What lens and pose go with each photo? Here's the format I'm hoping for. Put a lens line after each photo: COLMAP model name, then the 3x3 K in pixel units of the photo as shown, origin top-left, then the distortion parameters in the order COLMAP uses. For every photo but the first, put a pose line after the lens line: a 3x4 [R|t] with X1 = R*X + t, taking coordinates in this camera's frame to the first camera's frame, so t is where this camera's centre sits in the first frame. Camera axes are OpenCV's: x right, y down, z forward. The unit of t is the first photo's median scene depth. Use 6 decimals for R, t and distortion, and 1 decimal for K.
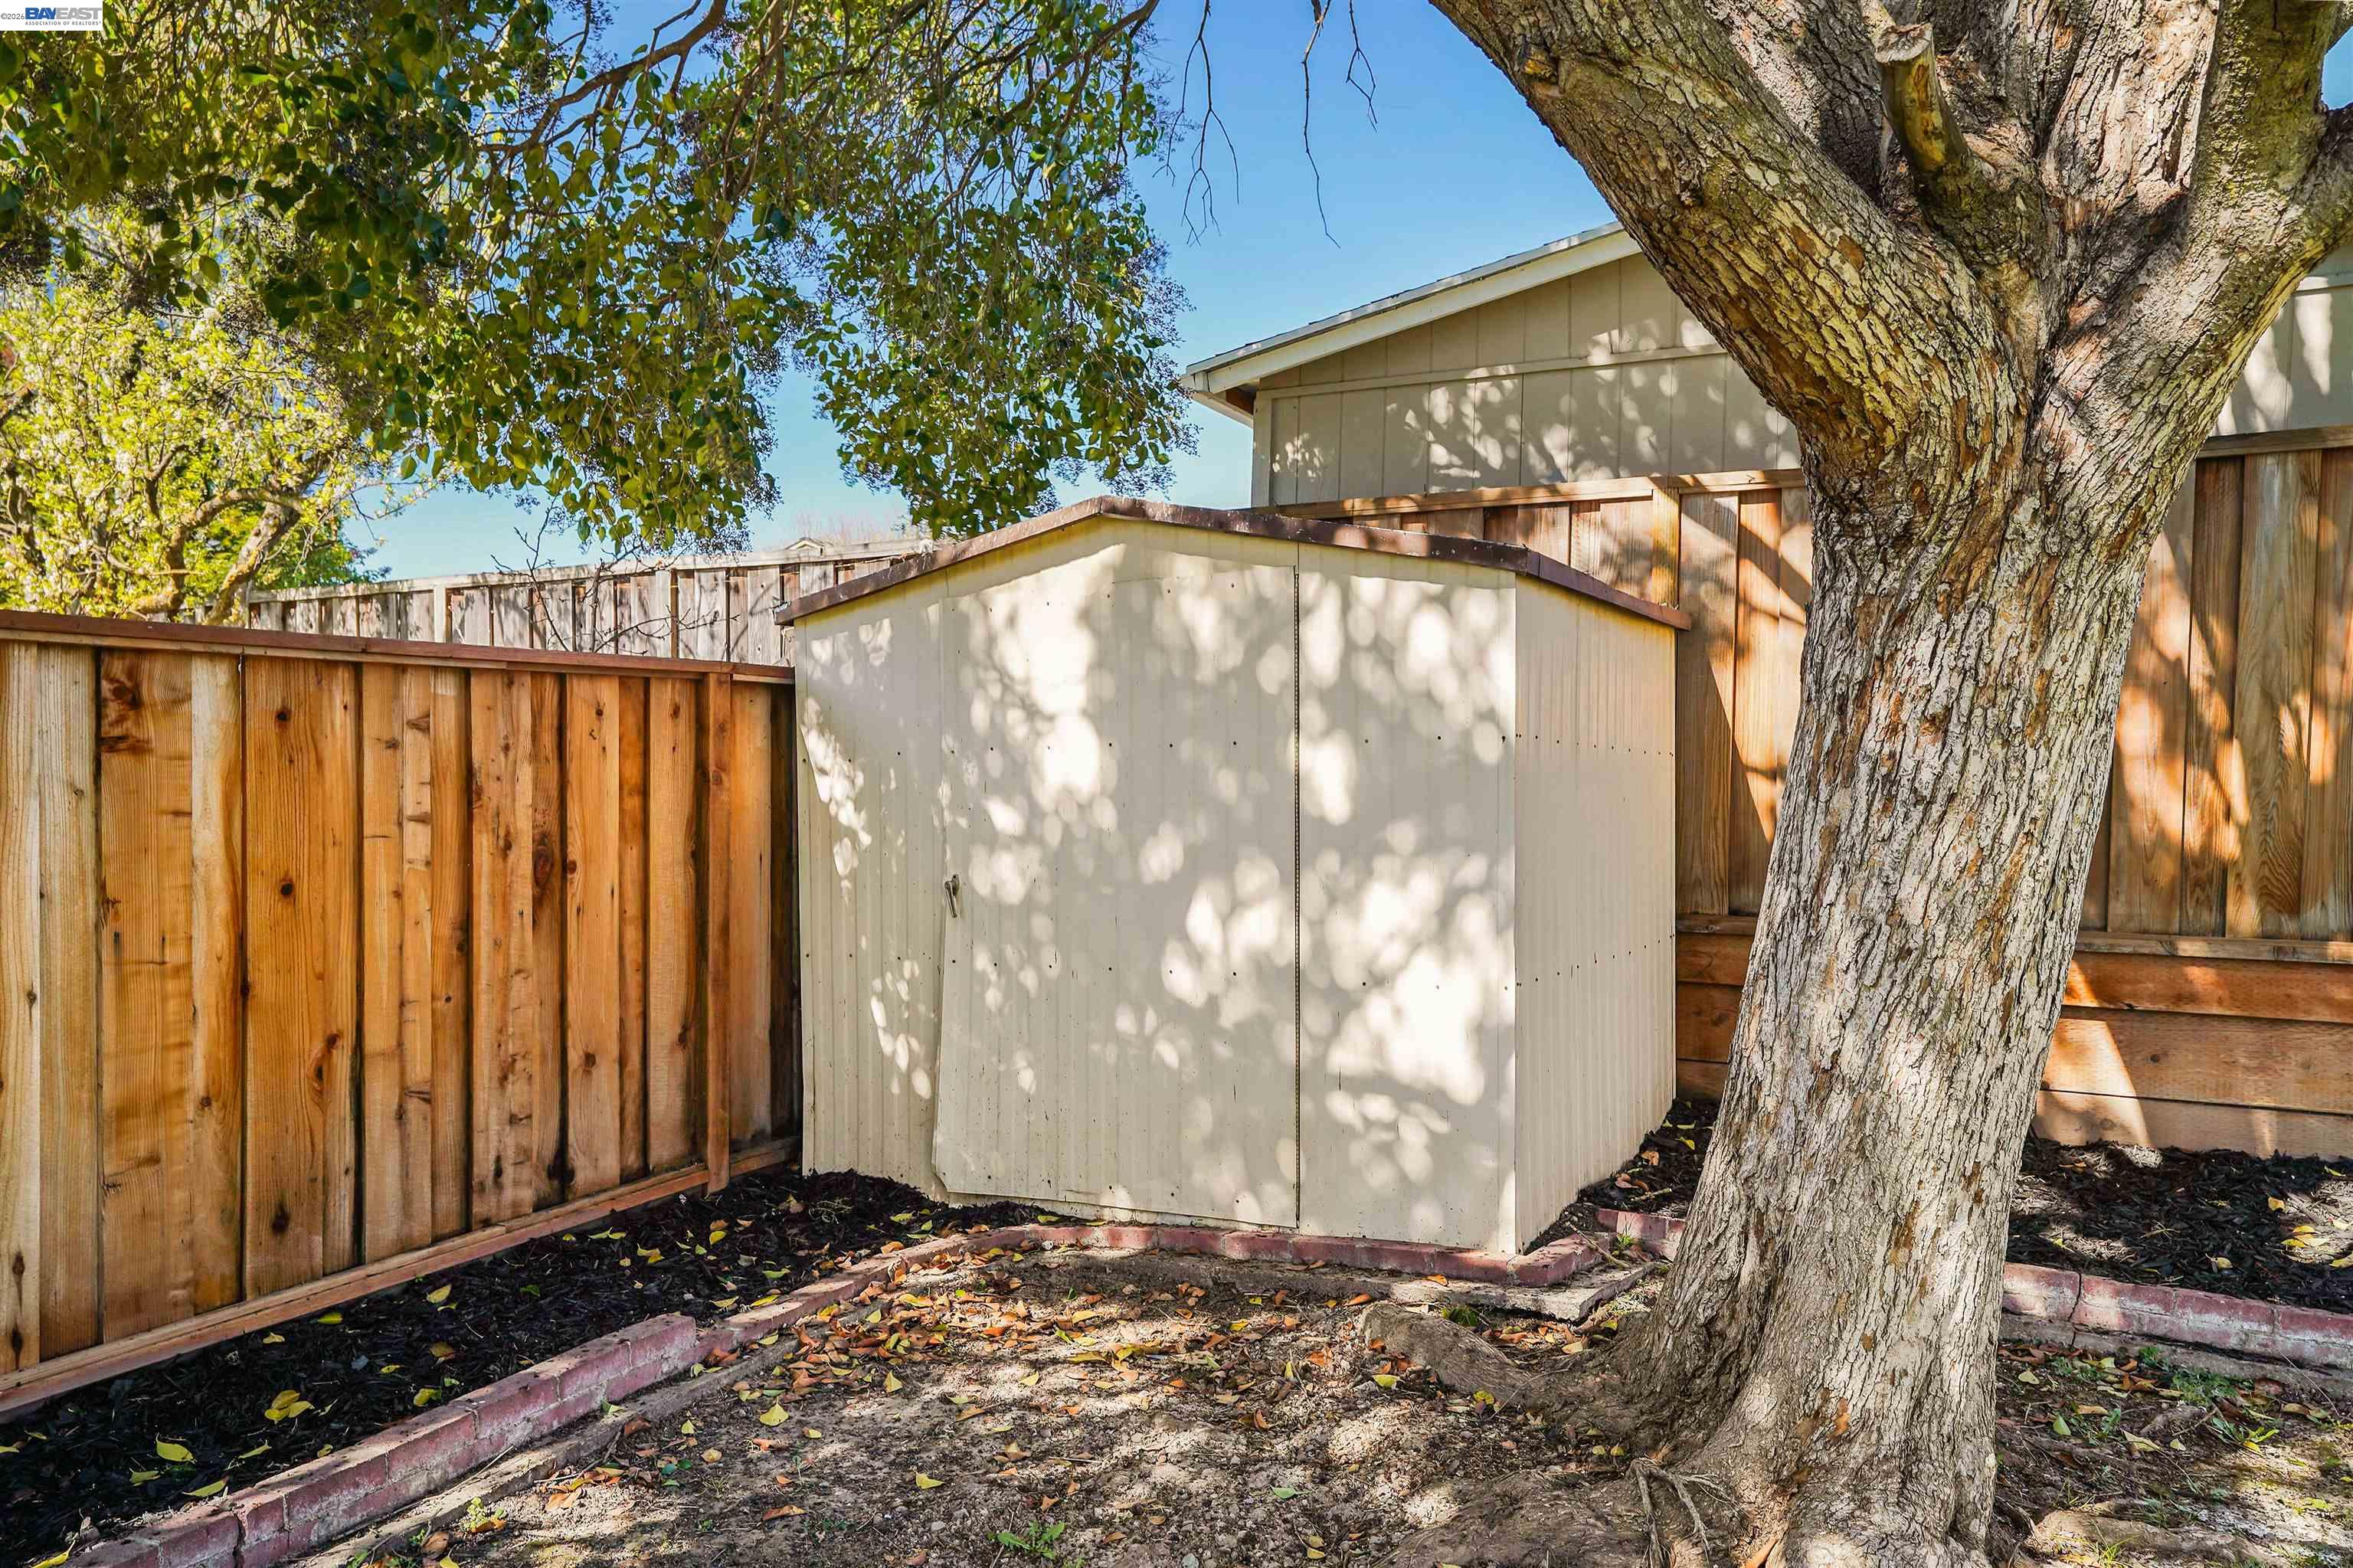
lens RADIAL K [[1666.2, 0, 1171.9], [0, 1666.2, 784.0], [0, 0, 1]] dist [0.000773, 0.000563]
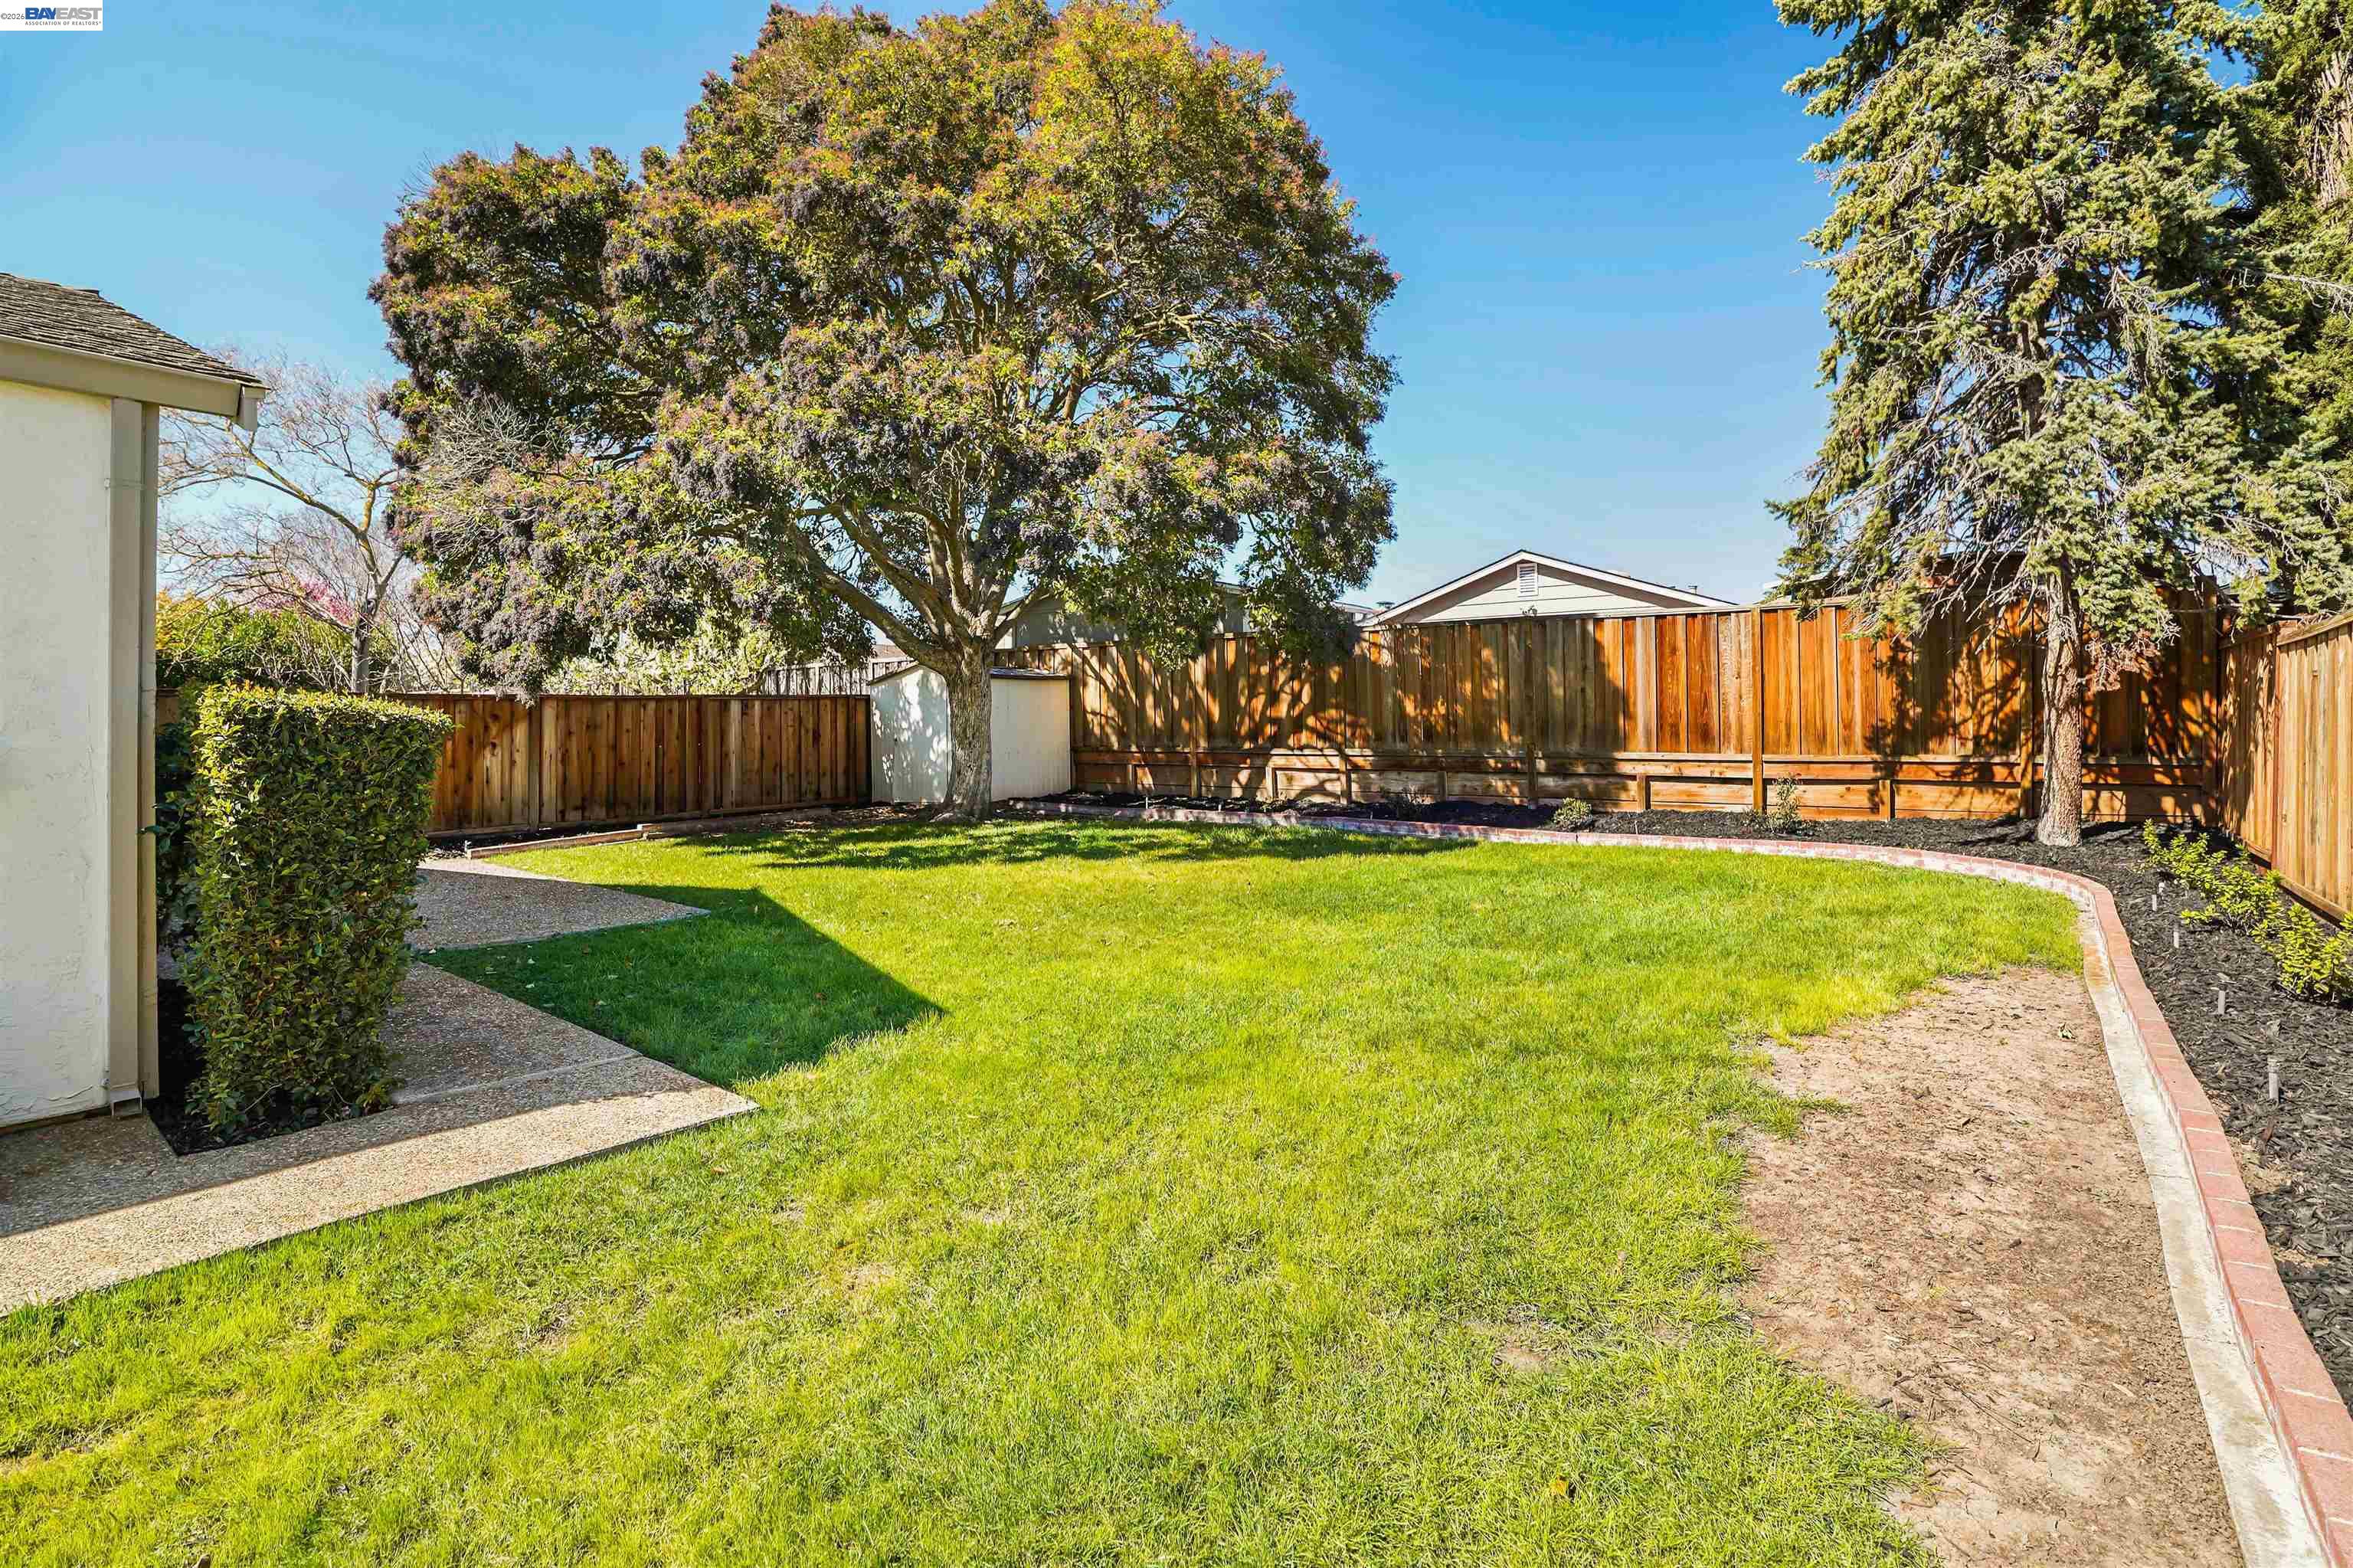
lens RADIAL K [[1116.4, 0, 1166.6], [0, 1116.4, 707.3], [0, 0, 1]] dist [-0.051017, 0.016804]
pose [[0.986381, -0.017179, -0.163575, 1.116035], [0.014114, 0.999703, -0.019881, 0.041045], [0.163867, 0.017302, 0.986331, -1.959920]]
